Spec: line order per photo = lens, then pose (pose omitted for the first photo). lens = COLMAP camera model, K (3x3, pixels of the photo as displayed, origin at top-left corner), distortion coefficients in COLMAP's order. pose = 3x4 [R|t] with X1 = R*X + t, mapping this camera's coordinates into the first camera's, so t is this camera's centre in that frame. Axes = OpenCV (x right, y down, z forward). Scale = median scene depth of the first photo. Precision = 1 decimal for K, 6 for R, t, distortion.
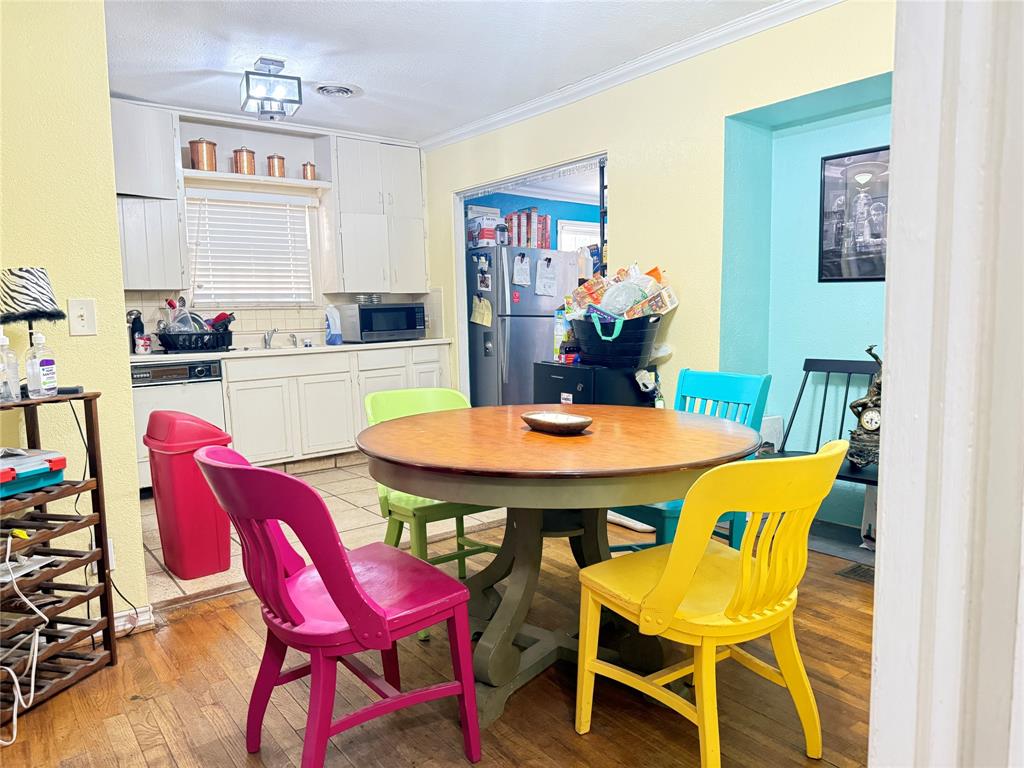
lens RADIAL K [[728.8, 0, 510.7], [0, 728.8, 379.9], [0, 0, 1]] dist [0.055752, -0.084690]
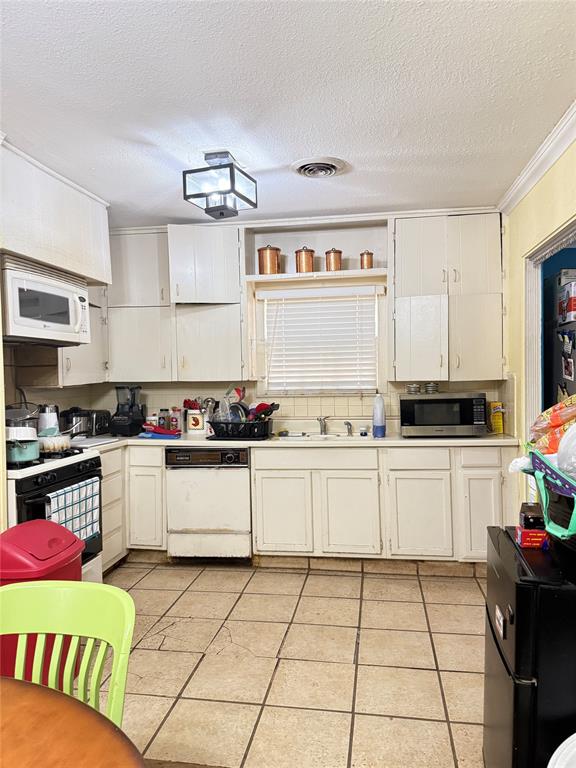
lens RADIAL K [[532.6, 0, 288.2], [0, 532.6, 380.5], [0, 0, 1]] dist [0.063867, -0.074253]
pose [[0.689655, 0.015692, -0.723968, 0.178294], [-0.064872, 0.997084, -0.040186, -0.085693], [0.721227, 0.074679, 0.688662, 0.436209]]
